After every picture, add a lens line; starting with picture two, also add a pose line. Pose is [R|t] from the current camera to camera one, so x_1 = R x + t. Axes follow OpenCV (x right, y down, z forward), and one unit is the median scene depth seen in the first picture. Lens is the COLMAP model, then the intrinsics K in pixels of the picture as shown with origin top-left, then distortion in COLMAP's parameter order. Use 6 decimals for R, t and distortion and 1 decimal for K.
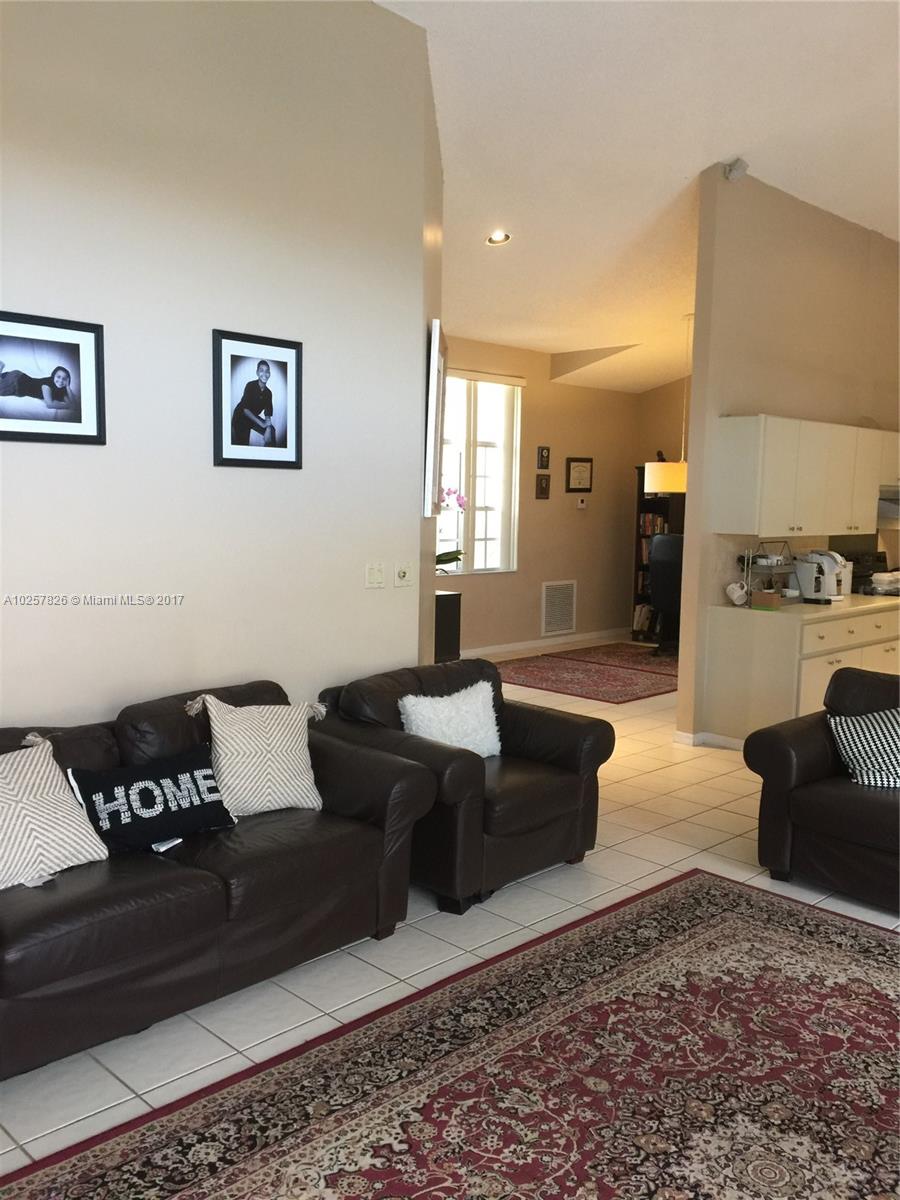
lens RADIAL K [[1035.0, 0, 450.6], [0, 1035.0, 599.4], [0, 0, 1]] dist [0.048255, 0.004424]
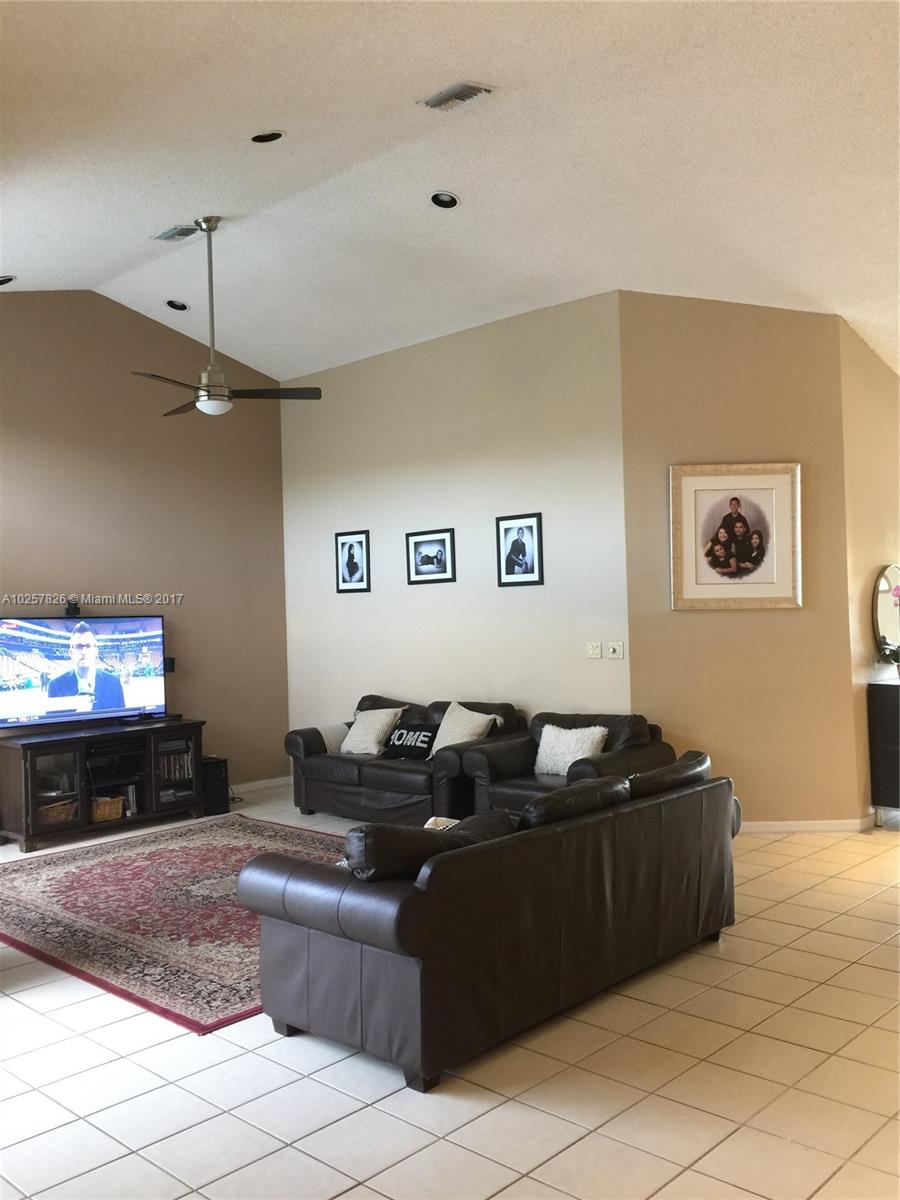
lens RADIAL K [[1035.0, 0, 447.7], [0, 1035.0, 601.9], [0, 0, 1]] dist [0.048255, 0.004424]
pose [[0.021438, -0.037760, -0.999057, 1.671770], [-0.077232, 0.996238, -0.039311, -0.019425], [0.996783, 0.078001, 0.018441, 0.874640]]
